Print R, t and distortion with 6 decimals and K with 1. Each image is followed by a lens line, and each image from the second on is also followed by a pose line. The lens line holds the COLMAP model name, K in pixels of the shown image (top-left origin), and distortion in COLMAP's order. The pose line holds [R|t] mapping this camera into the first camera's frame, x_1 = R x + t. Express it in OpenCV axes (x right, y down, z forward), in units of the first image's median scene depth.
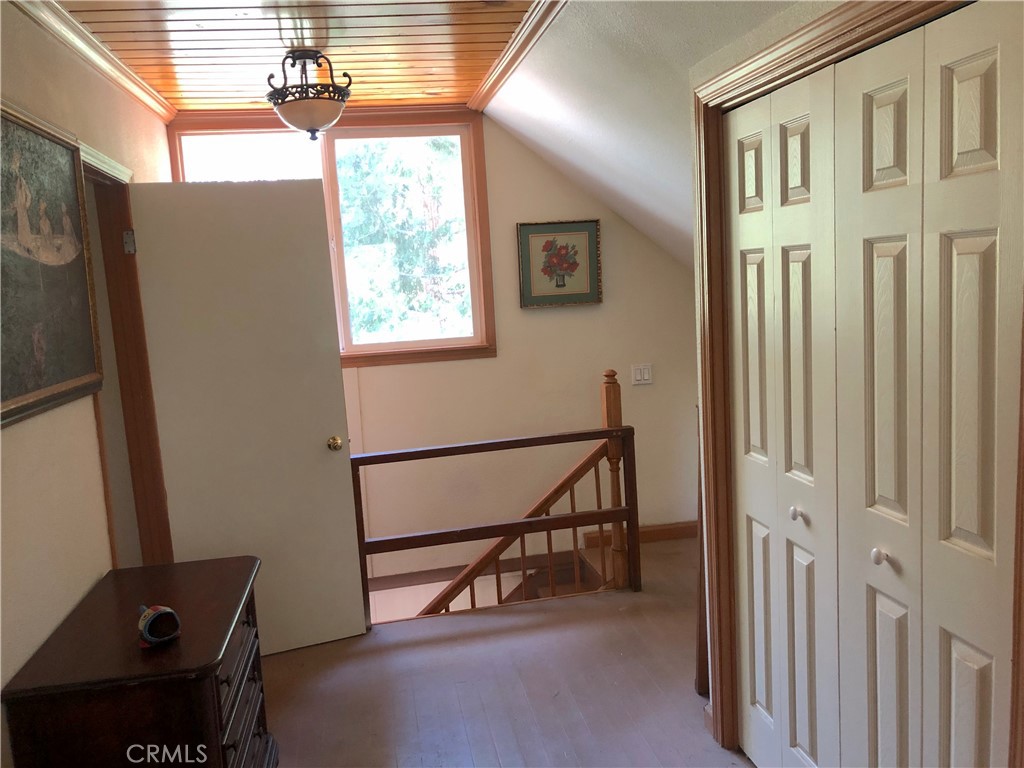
lens RADIAL K [[841.3, 0, 510.0], [0, 841.3, 375.0], [0, 0, 1]] dist [0.026278, 0.003646]
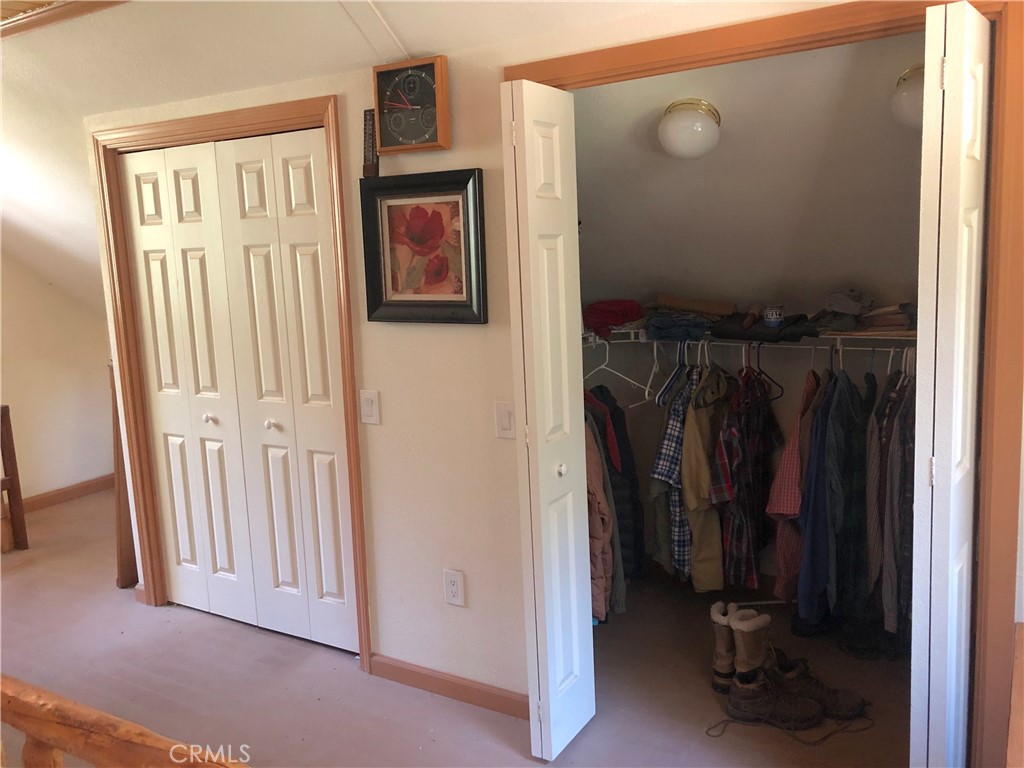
lens RADIAL K [[841.3, 0, 509.5], [0, 841.3, 381.5], [0, 0, 1]] dist [0.026278, 0.003646]
pose [[0.656794, -0.092615, 0.748361, -0.486132], [0.093791, 0.994756, 0.040793, 0.087680], [-0.748214, 0.043397, 0.662036, -0.490568]]
